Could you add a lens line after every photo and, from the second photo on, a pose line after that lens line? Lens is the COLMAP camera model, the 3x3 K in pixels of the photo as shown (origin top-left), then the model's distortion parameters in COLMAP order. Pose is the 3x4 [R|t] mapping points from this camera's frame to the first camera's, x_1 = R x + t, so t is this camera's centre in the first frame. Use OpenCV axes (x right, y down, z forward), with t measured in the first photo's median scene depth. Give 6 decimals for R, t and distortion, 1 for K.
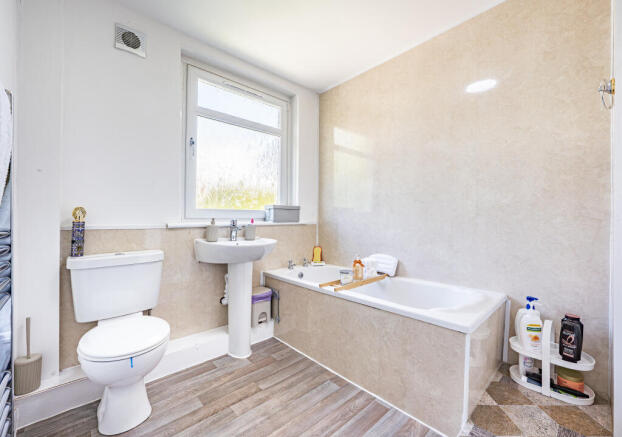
lens RADIAL K [[262.4, 0, 311.0], [0, 262.4, 218.5], [0, 0, 1]] dist [0.001369, 0.000136]
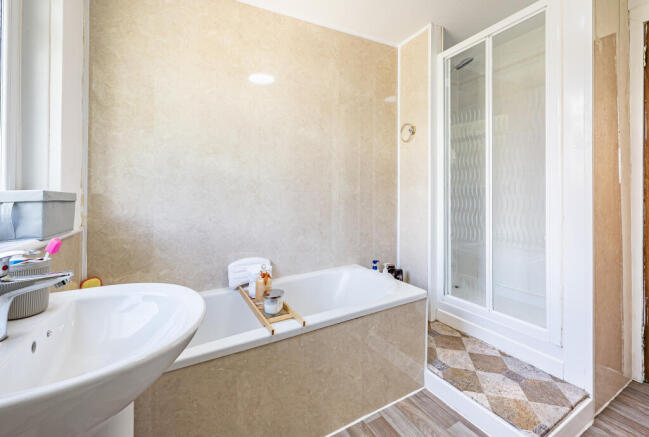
lens RADIAL K [[275.6, 0, 324.2], [0, 275.6, 195.3], [0, 0, 1]] dist [0.000028, 0.000058]
pose [[0.246077, -0.011253, 0.969185, -0.468676], [0.020514, 0.999769, 0.006400, -0.046969], [-0.969033, 0.018307, 0.246251, 0.636244]]
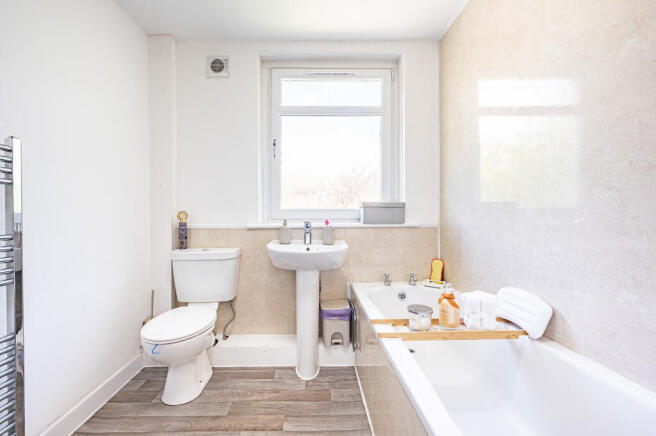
lens RADIAL K [[261.7, 0, 318.4], [0, 261.7, 214.5], [0, 0, 1]] dist [-0.001562, -0.000164]
pose [[0.743812, -0.002781, -0.668383, 0.342939], [0.003429, 0.999994, -0.000345, -0.016847], [0.668380, -0.002036, 0.743817, 0.360630]]
